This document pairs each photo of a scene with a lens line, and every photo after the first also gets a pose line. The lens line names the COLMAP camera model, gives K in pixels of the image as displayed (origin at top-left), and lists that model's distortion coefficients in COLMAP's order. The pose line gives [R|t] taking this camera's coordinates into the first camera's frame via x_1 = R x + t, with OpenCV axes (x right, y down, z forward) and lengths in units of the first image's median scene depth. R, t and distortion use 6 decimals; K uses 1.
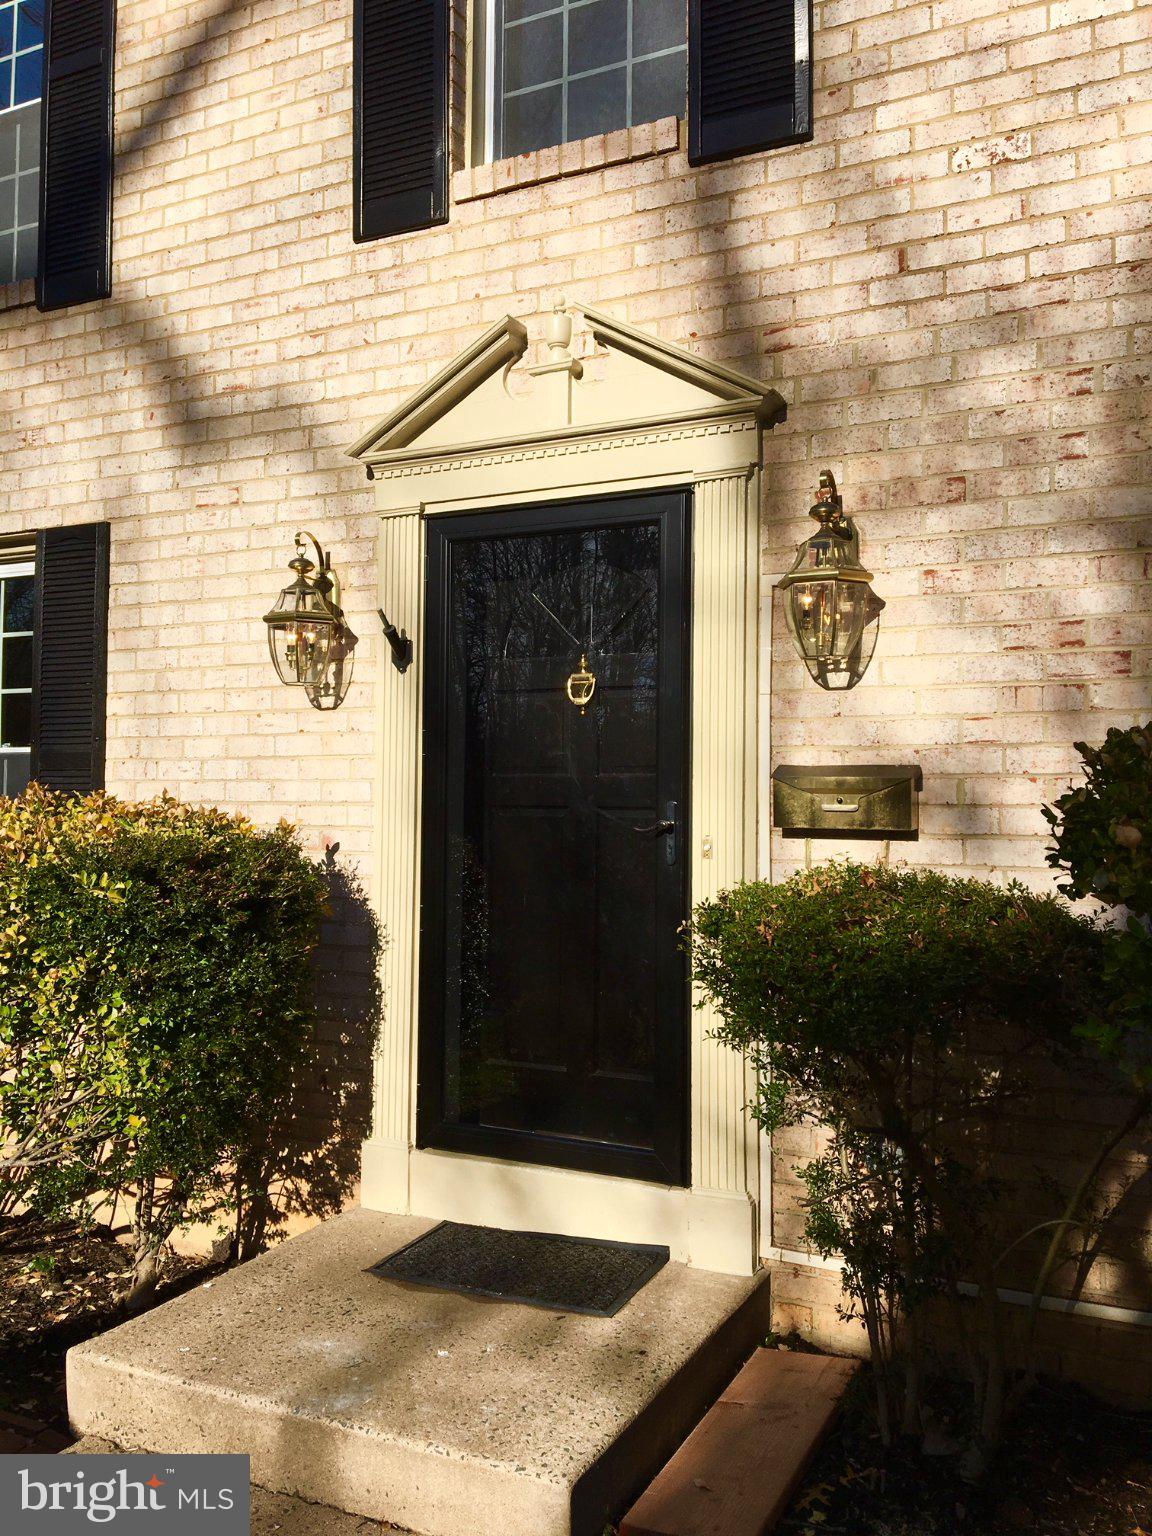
lens RADIAL K [[1285.4, 0, 576.0], [0, 1285.4, 768.0], [0, 0, 1]] dist [0.096814, -0.149719]
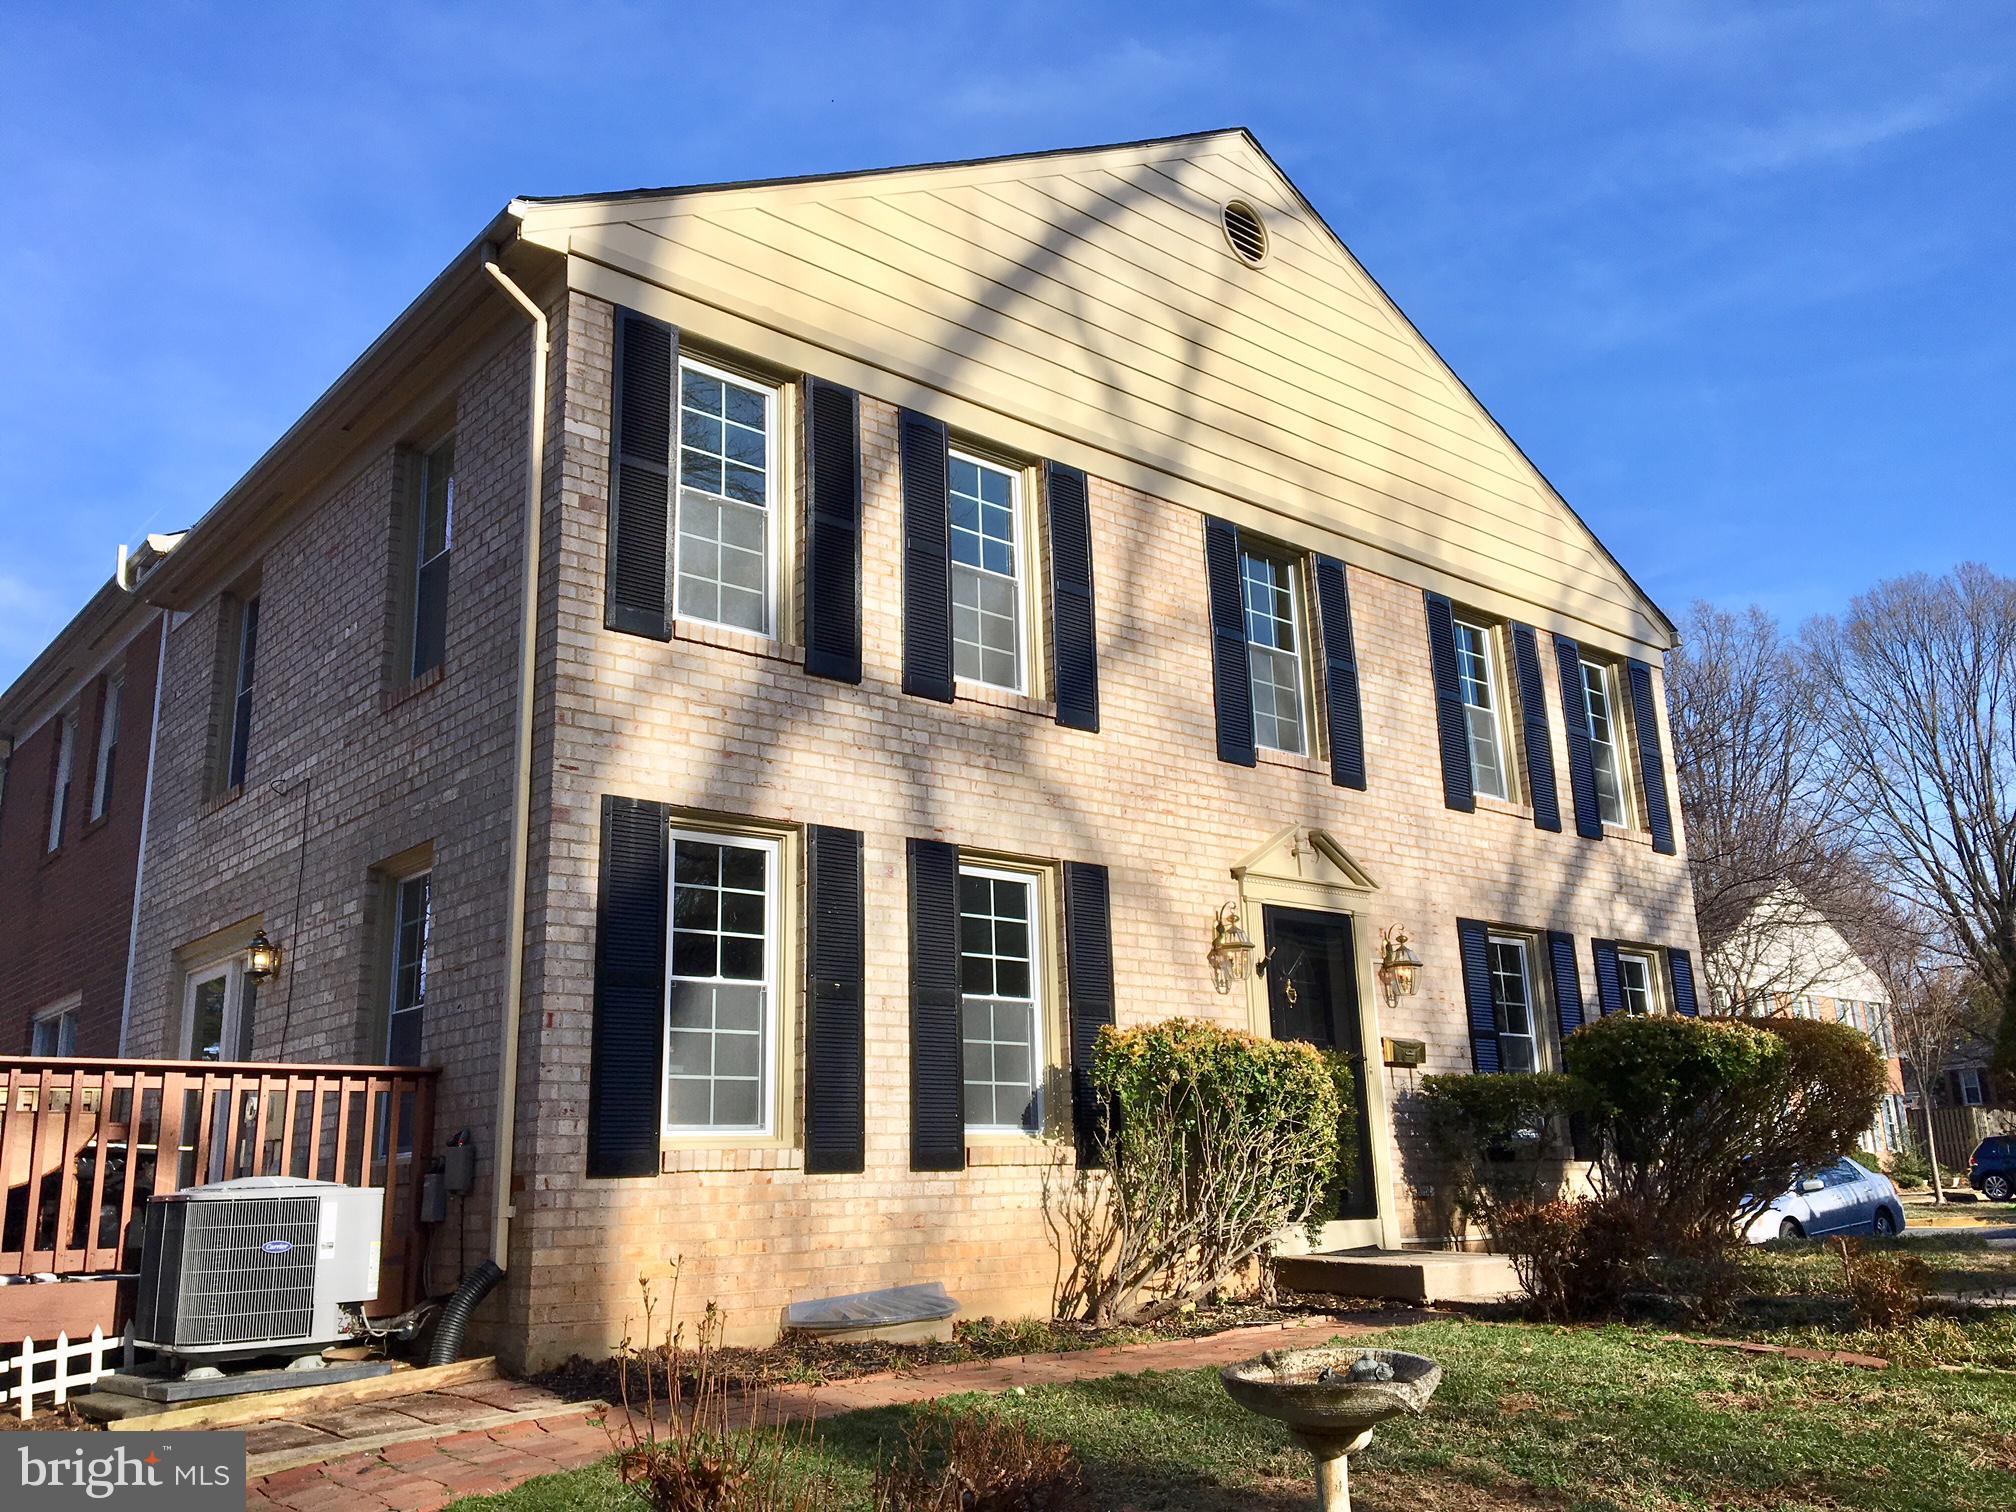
lens RADIAL K [[1687.1, 0, 1008.0], [0, 1687.1, 756.0], [0, 0, 1]] dist [0.096814, -0.149719]
pose [[0.383234, 0.215447, 0.898173, -2.694075], [0.003325, 0.972087, -0.234596, 0.202708], [-0.923645, 0.092892, 0.371820, 0.343979]]
